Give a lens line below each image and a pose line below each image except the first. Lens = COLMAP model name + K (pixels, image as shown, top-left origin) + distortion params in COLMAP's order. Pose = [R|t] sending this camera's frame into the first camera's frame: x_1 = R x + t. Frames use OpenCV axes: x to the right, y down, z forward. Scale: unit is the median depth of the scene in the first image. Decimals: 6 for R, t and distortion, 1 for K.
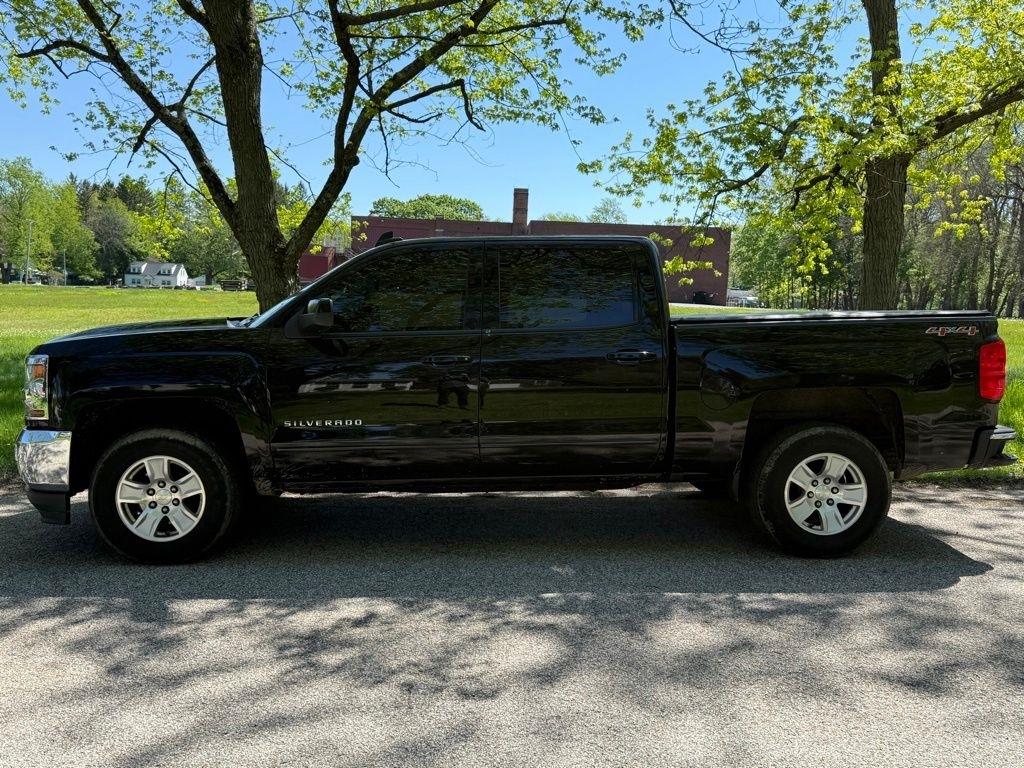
lens RADIAL K [[861.5, 0, 500.2], [0, 861.5, 395.7], [0, 0, 1]] dist [0.142633, -0.254458]
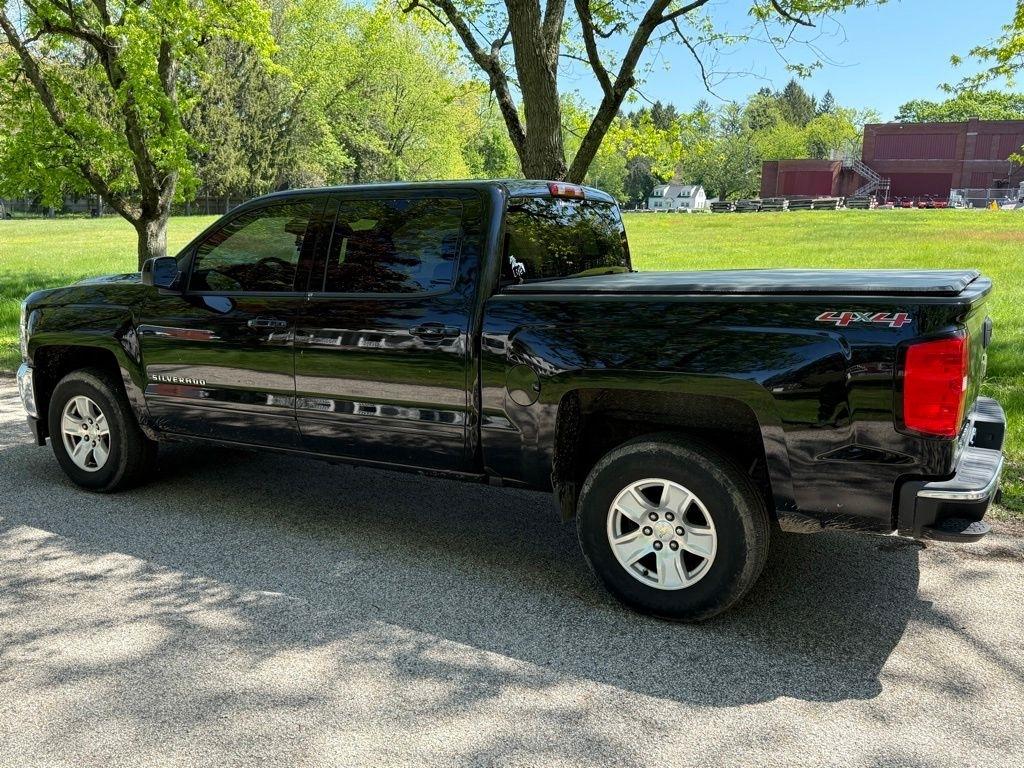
lens RADIAL K [[874.7, 0, 512.0], [0, 874.7, 384.0], [0, 0, 1]] dist [0.132373, -0.257166]
pose [[0.841795, 0.089121, -0.532390, 0.662142], [-0.049116, 0.994831, 0.088871, -0.073252], [0.537559, -0.048662, 0.841821, 0.325722]]
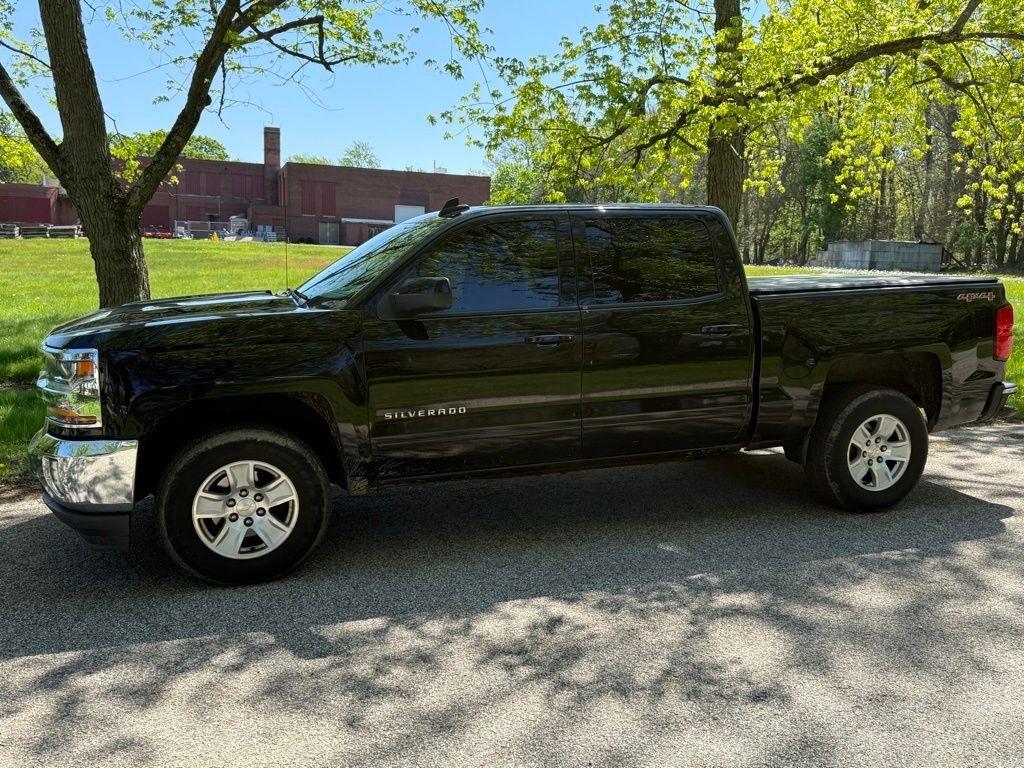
lens RADIAL K [[861.5, 0, 500.2], [0, 861.5, 395.7], [0, 0, 1]] dist [0.142633, -0.254458]
pose [[0.961996, -0.049003, 0.268629, -0.363258], [0.032965, 0.997412, 0.063894, -0.041214], [-0.271065, -0.052611, 0.961122, 0.103856]]
